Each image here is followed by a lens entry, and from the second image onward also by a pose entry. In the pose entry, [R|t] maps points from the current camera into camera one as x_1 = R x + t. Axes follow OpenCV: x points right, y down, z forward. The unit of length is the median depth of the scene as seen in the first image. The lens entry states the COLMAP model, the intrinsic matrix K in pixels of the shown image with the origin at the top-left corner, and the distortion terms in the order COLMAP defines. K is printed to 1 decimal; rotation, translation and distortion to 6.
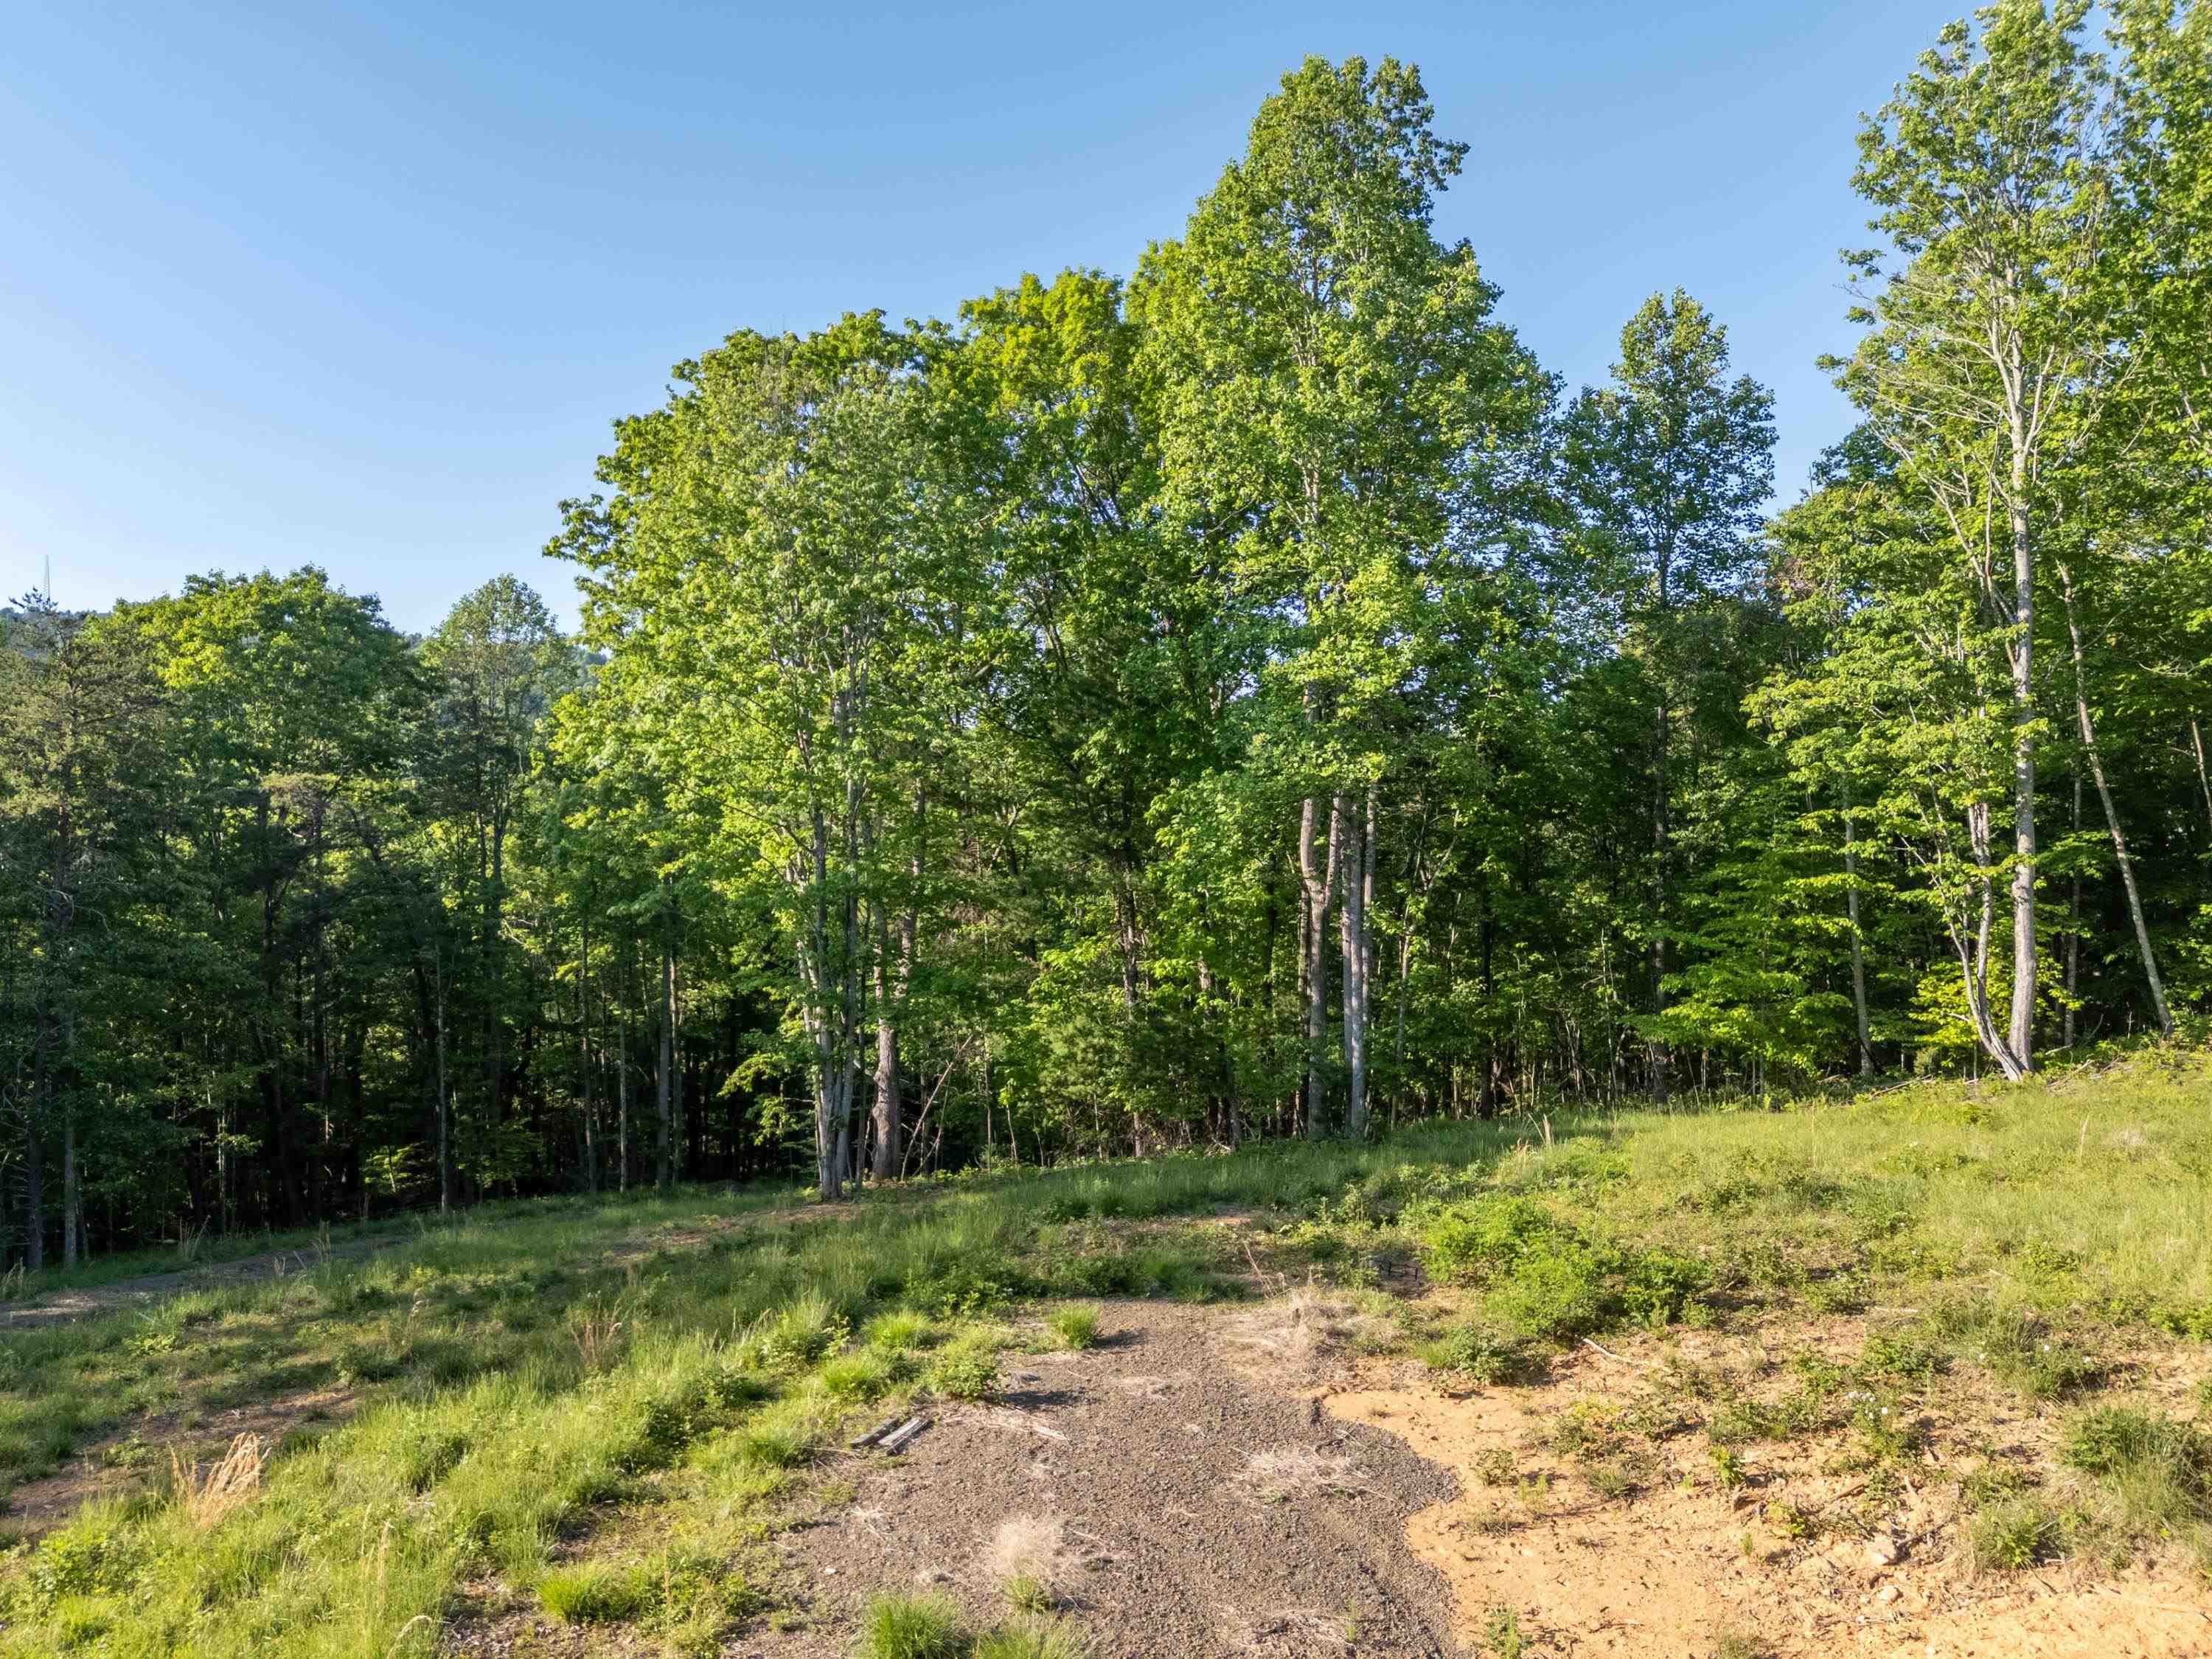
lens RADIAL K [[1623.7, 0, 1106.0], [0, 1623.7, 829.5], [0, 0, 1]] dist [0.093659, -0.094027]
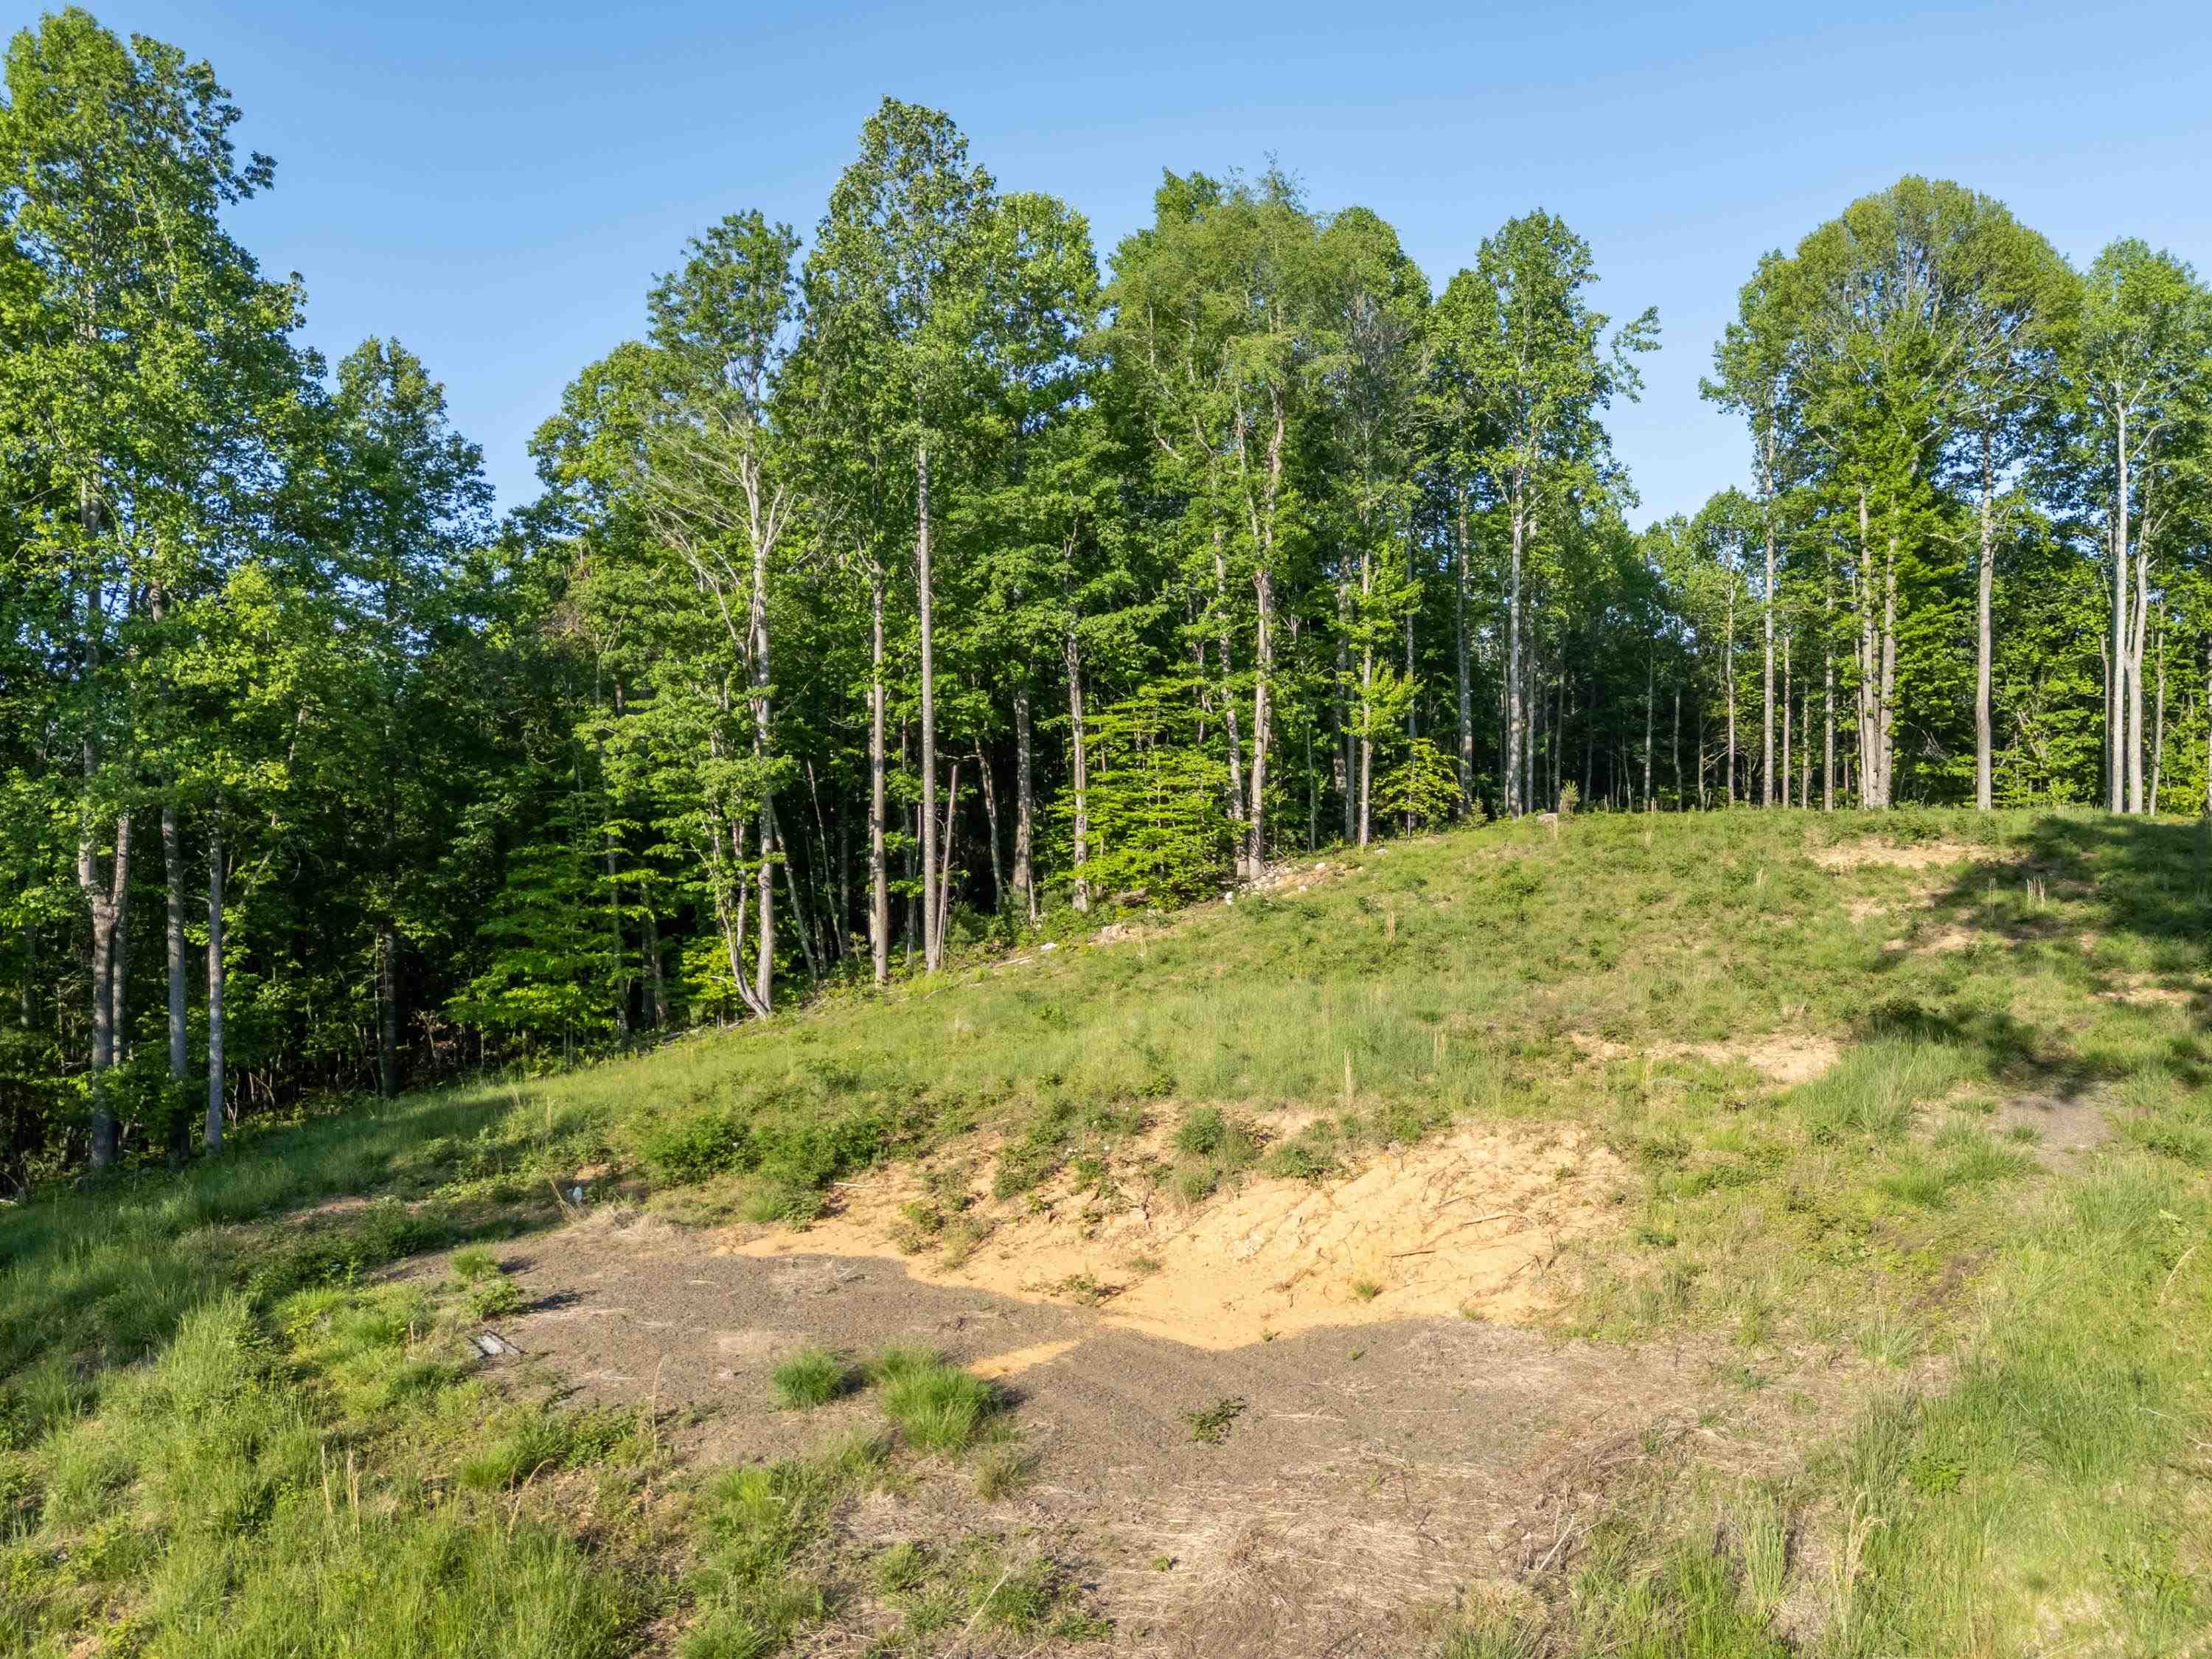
lens RADIAL K [[1686.0, 0, 1106.0], [0, 1686.0, 829.5], [0, 0, 1]] dist [-0.003419, 0.000209]
pose [[0.581602, -0.000108, 0.813474, -0.391208], [0.005949, 0.999974, -0.004120, 0.002810], [-0.813452, 0.007235, 0.581587, -0.028920]]
